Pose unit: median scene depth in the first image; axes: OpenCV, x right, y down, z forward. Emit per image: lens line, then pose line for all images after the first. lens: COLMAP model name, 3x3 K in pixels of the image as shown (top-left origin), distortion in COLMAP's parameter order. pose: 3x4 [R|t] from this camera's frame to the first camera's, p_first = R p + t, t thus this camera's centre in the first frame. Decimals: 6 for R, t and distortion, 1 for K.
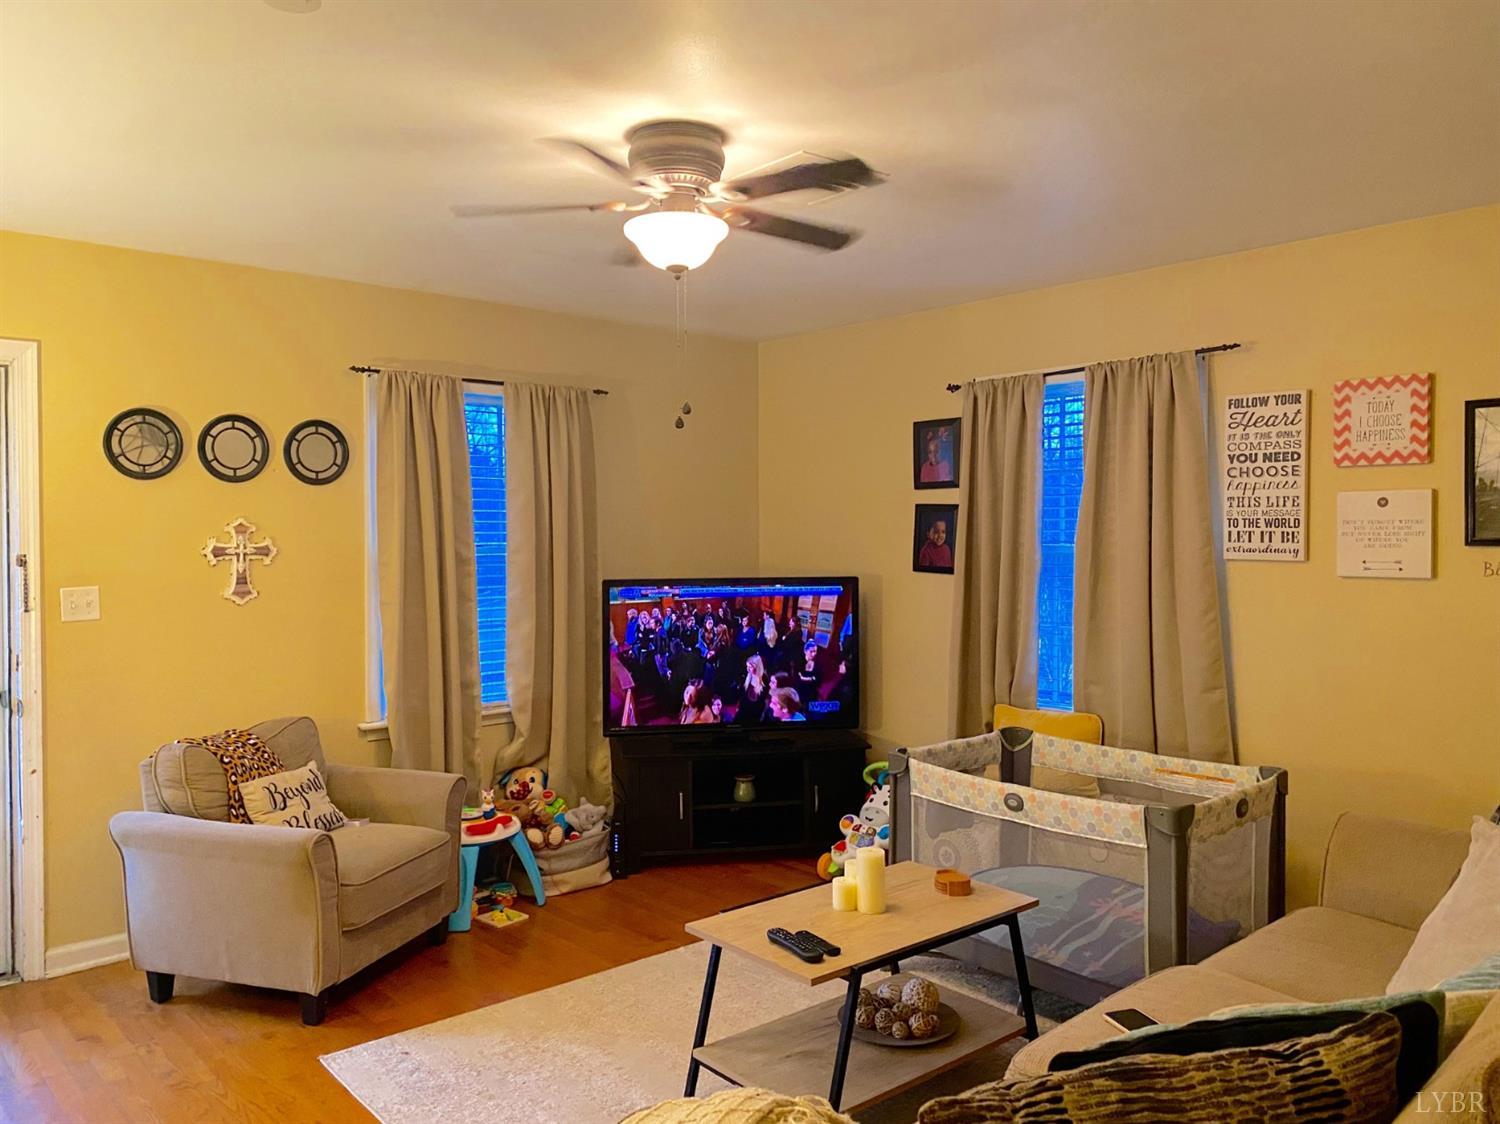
lens RADIAL K [[1145.0, 0, 751.6], [0, 1145.0, 563.9], [0, 0, 1]] dist [-0.010415, 0.031001]
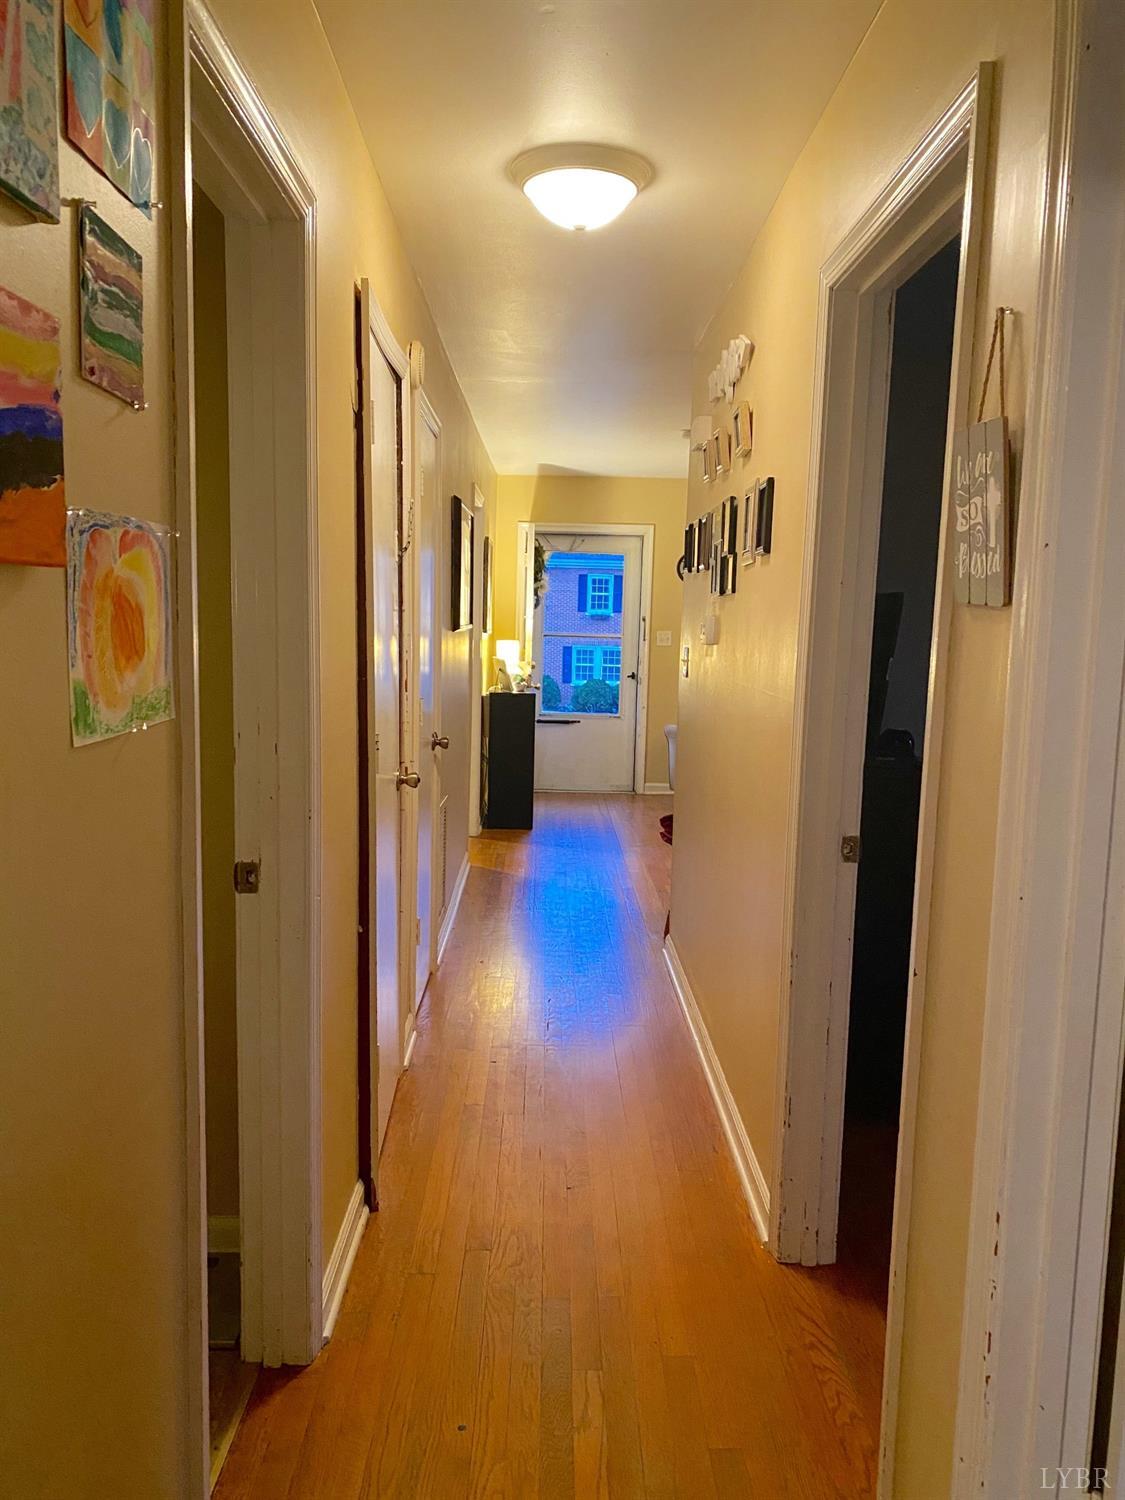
lens RADIAL K [[1145.0, 0, 562.2], [0, 1145.0, 750.4], [0, 0, 1]] dist [-0.010415, 0.031001]
pose [[0.764046, 0.103797, -0.636757, 0.759825], [-0.045274, 0.993166, 0.107571, 0.020556], [0.643571, -0.053360, 0.763524, -0.917251]]
